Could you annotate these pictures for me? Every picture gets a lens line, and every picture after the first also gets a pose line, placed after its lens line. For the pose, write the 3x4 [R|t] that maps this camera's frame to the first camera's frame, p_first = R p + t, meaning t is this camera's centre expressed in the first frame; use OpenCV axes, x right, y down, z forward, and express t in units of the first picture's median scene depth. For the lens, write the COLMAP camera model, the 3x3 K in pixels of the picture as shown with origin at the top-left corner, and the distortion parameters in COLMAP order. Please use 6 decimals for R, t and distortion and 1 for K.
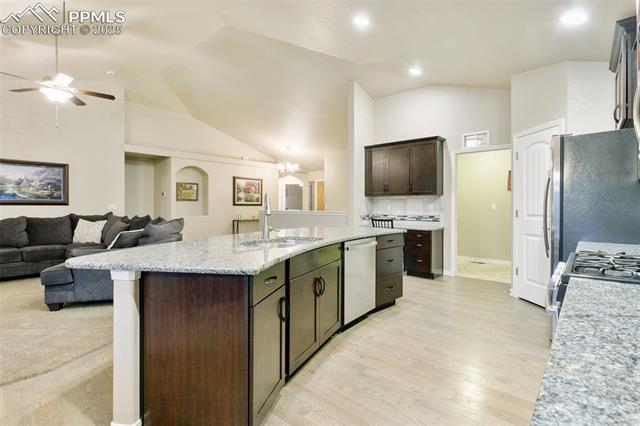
lens RADIAL K [[303.5, 0, 320.0], [0, 303.5, 208.2], [0, 0, 1]] dist [-0.001683, 0.001535]
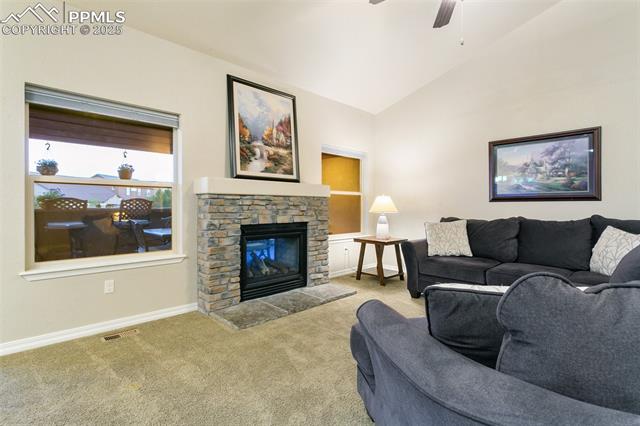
lens RADIAL K [[303.5, 0, 315.1], [0, 303.5, 207.0], [0, 0, 1]] dist [-0.001683, 0.001535]
pose [[-0.091335, -0.002576, -0.995817, -0.241570], [-0.008306, 0.999964, -0.001825, 0.008535], [0.995786, 0.008104, -0.091354, 0.566898]]
